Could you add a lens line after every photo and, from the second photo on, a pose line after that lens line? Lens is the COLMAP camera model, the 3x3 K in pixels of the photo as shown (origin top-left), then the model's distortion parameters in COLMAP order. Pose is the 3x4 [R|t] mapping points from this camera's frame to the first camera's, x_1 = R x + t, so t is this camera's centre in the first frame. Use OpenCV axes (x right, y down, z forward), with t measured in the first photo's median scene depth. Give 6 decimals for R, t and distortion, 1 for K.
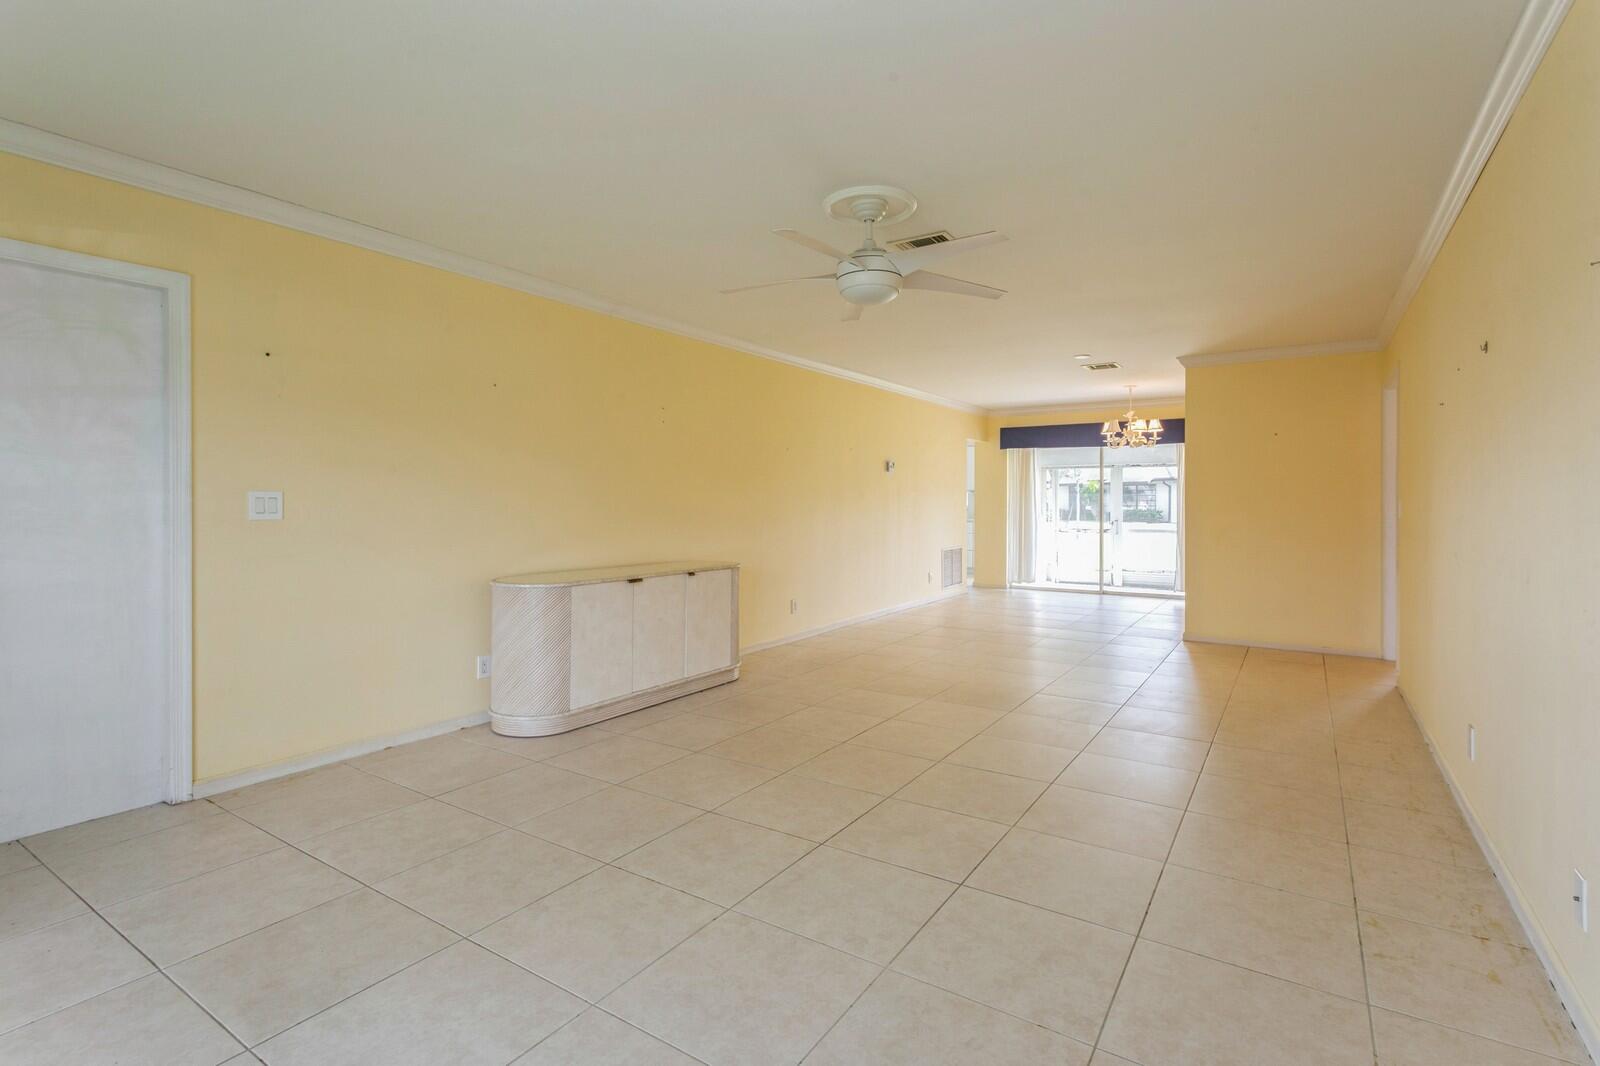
lens RADIAL K [[761.6, 0, 795.9], [0, 761.6, 502.3], [0, 0, 1]] dist [-0.000684, 0.003507]
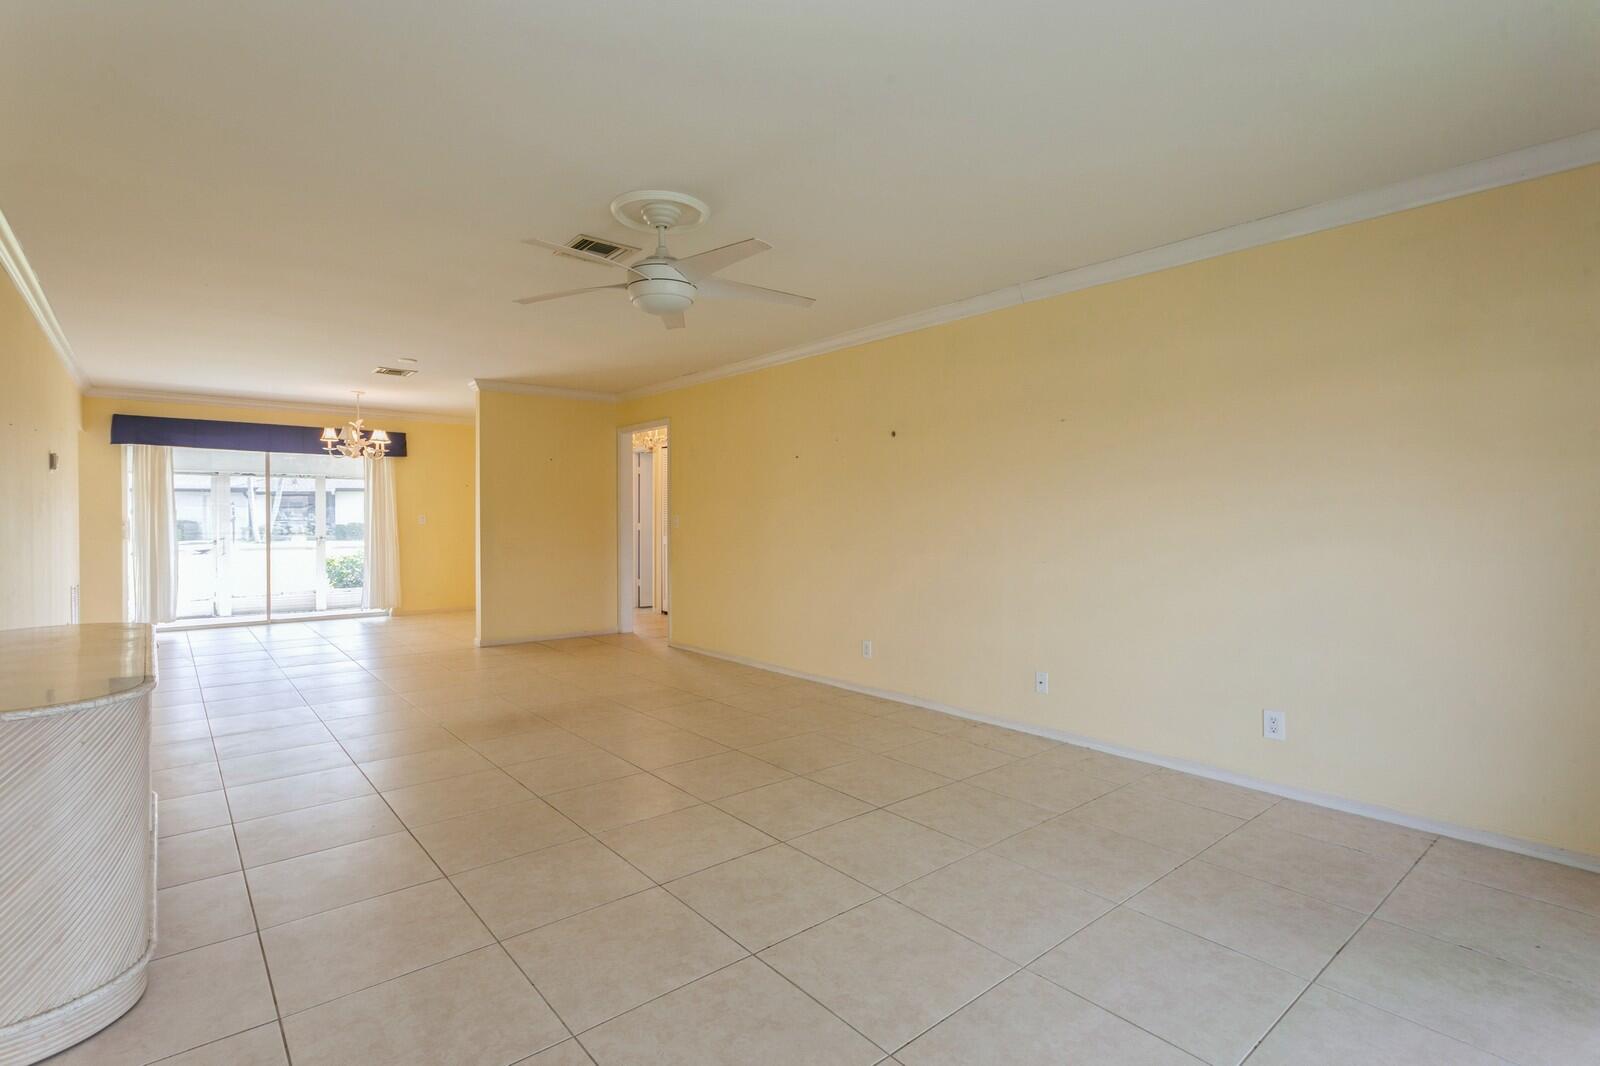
lens RADIAL K [[761.6, 0, 808.1], [0, 761.6, 527.1], [0, 0, 1]] dist [-0.000684, 0.003507]
pose [[0.286073, -0.013706, 0.958110, -0.357202], [0.000626, 0.999900, 0.014117, -0.000763], [-0.958208, -0.003439, 0.286053, 0.247977]]
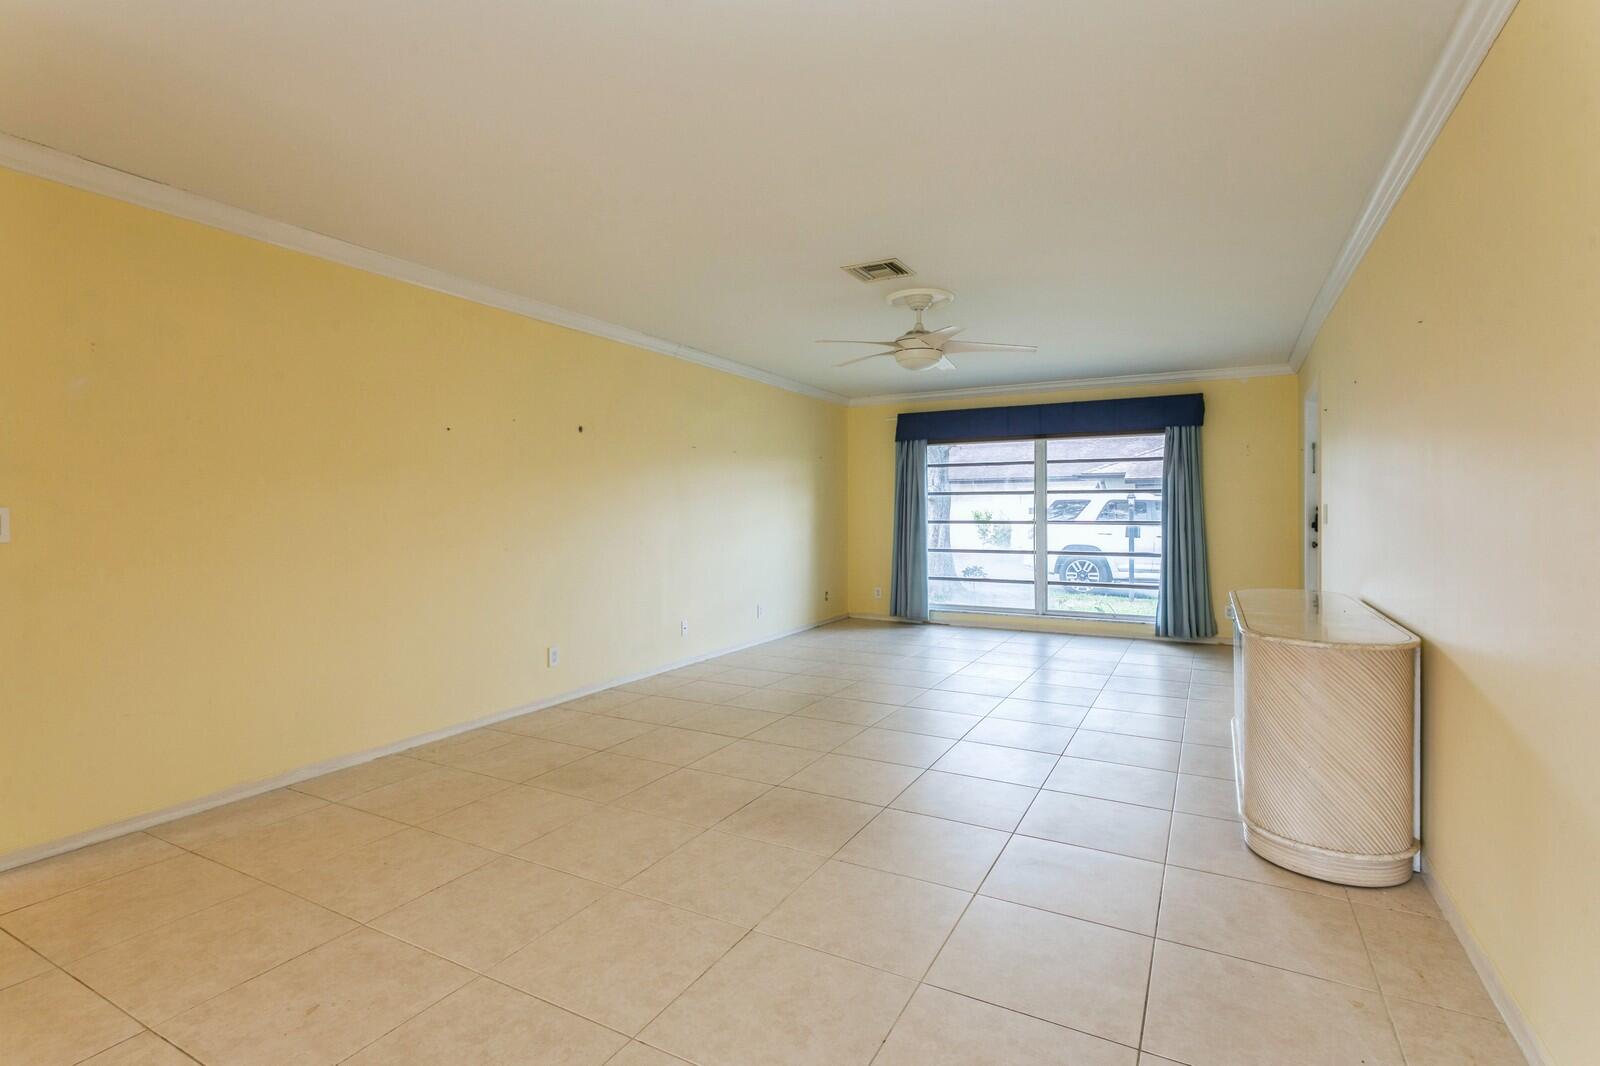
lens RADIAL K [[761.6, 0, 801.1], [0, 761.6, 519.8], [0, 0, 1]] dist [-0.000684, 0.003507]
pose [[-0.996571, 0.001816, -0.082724, 0.223078], [0.001105, 0.999962, 0.008632, 0.000692], [0.082736, 0.008511, -0.996535, 1.133588]]
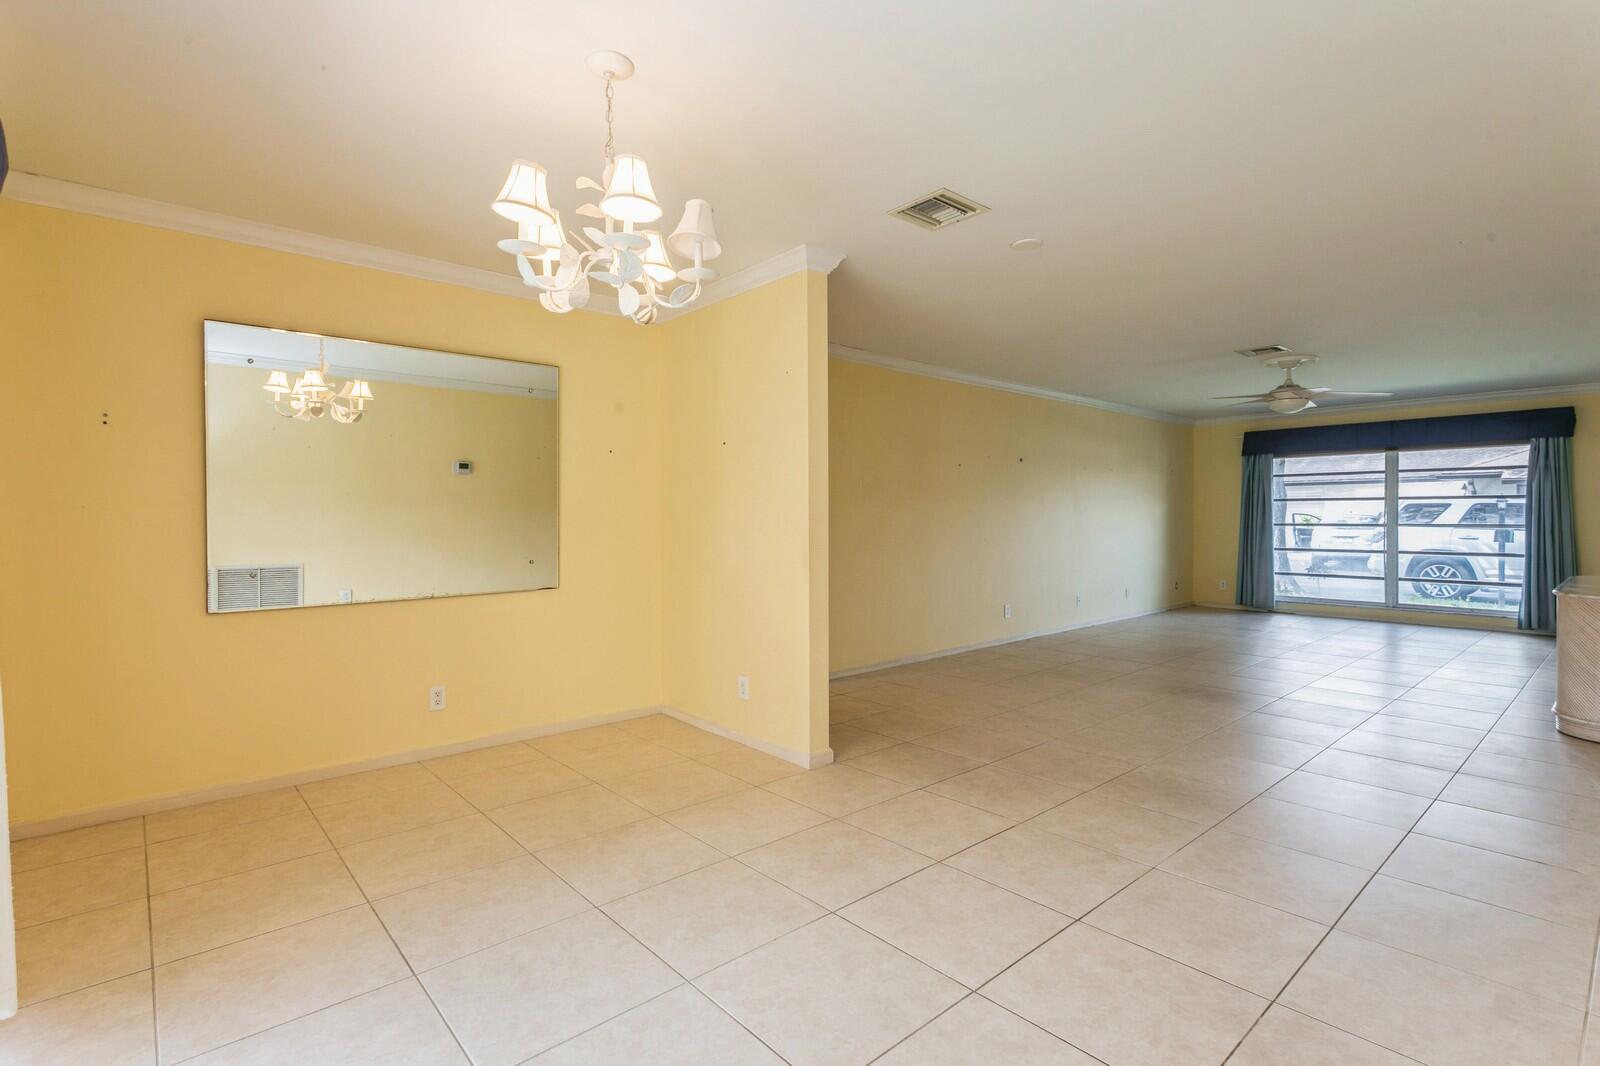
lens RADIAL K [[761.6, 0, 803.3], [0, 761.6, 524.9], [0, 0, 1]] dist [-0.000684, 0.003507]
pose [[-0.965318, -0.002205, 0.261068, 0.385362], [0.000549, 0.999945, 0.010473, 0.000521], [-0.261076, 0.010253, -0.965264, 1.508246]]
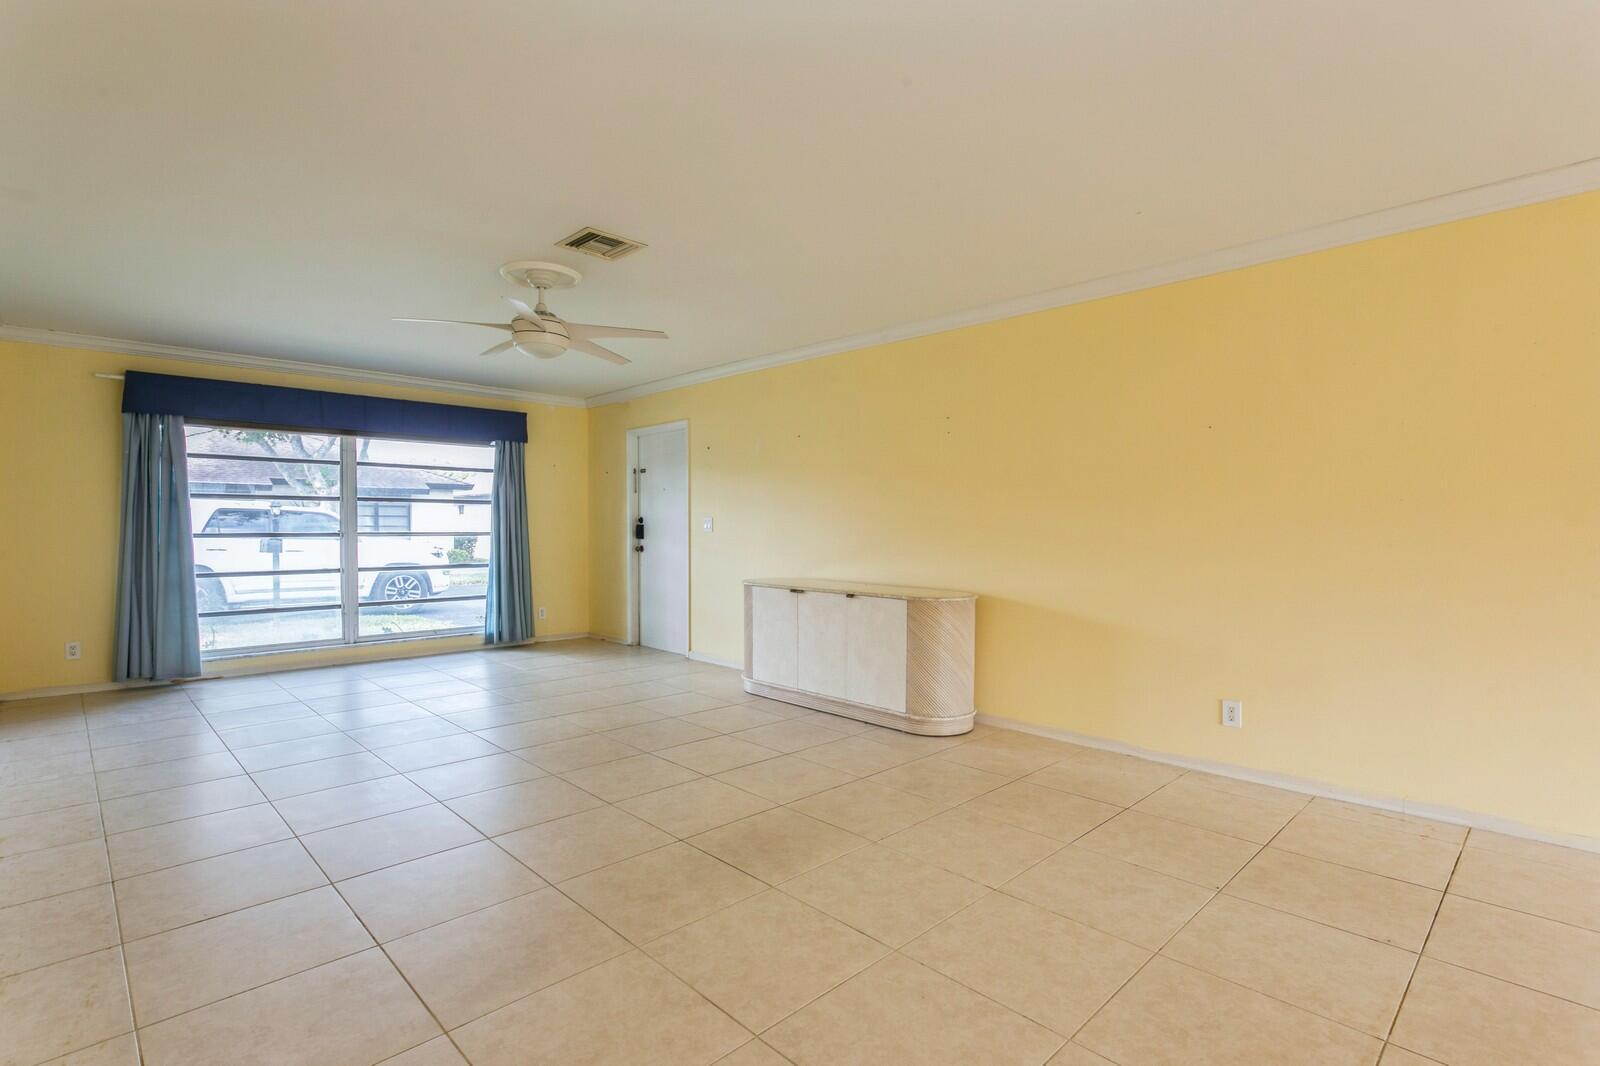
lens RADIAL K [[761.6, 0, 807.4], [0, 761.6, 543.5], [0, 0, 1]] dist [-0.000684, 0.003507]
pose [[-0.213355, 0.021985, -0.976727, 0.578669], [-0.001385, 0.999739, 0.022805, 0.003448], [0.976974, 0.006218, -0.213268, 0.810195]]
